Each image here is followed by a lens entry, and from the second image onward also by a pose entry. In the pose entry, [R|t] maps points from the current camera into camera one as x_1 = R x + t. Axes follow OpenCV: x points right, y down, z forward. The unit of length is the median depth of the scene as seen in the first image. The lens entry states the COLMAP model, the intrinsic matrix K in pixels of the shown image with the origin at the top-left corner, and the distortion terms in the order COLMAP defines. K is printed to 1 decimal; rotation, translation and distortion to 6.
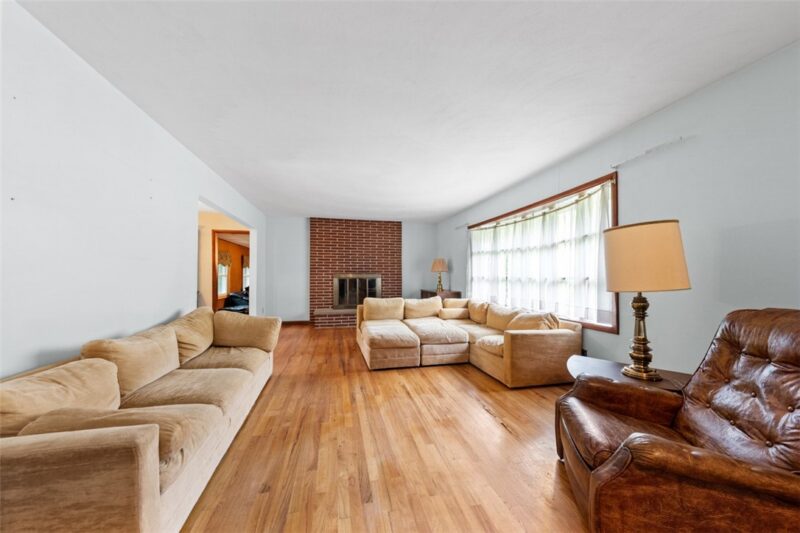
lens RADIAL K [[278.2, 0, 397.6], [0, 278.2, 270.5], [0, 0, 1]] dist [-0.000691, -0.000032]
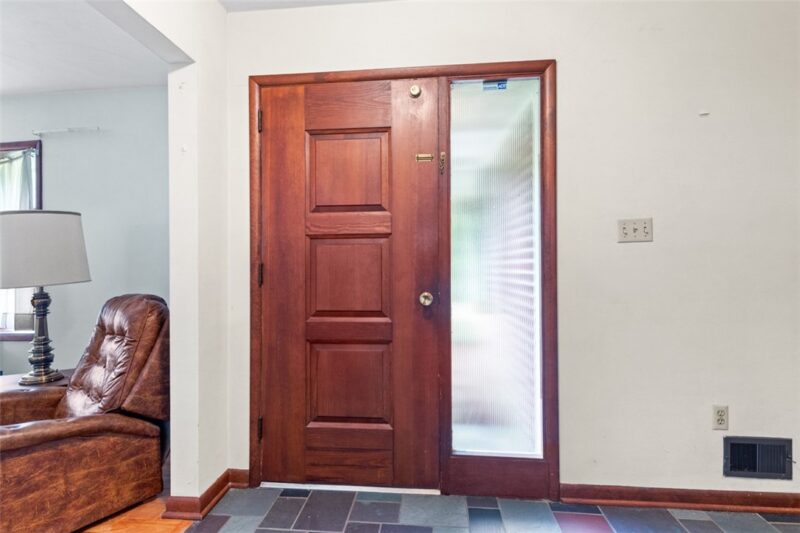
lens RADIAL K [[403.4, 0, 397.7], [0, 403.4, 266.9], [0, 0, 1]] dist [0.003304, 0.000443]
pose [[0.324195, -0.001379, 0.945989, 0.011045], [-0.013095, 0.999897, 0.005945, -0.011203], [-0.945900, -0.014316, 0.324143, -0.514523]]
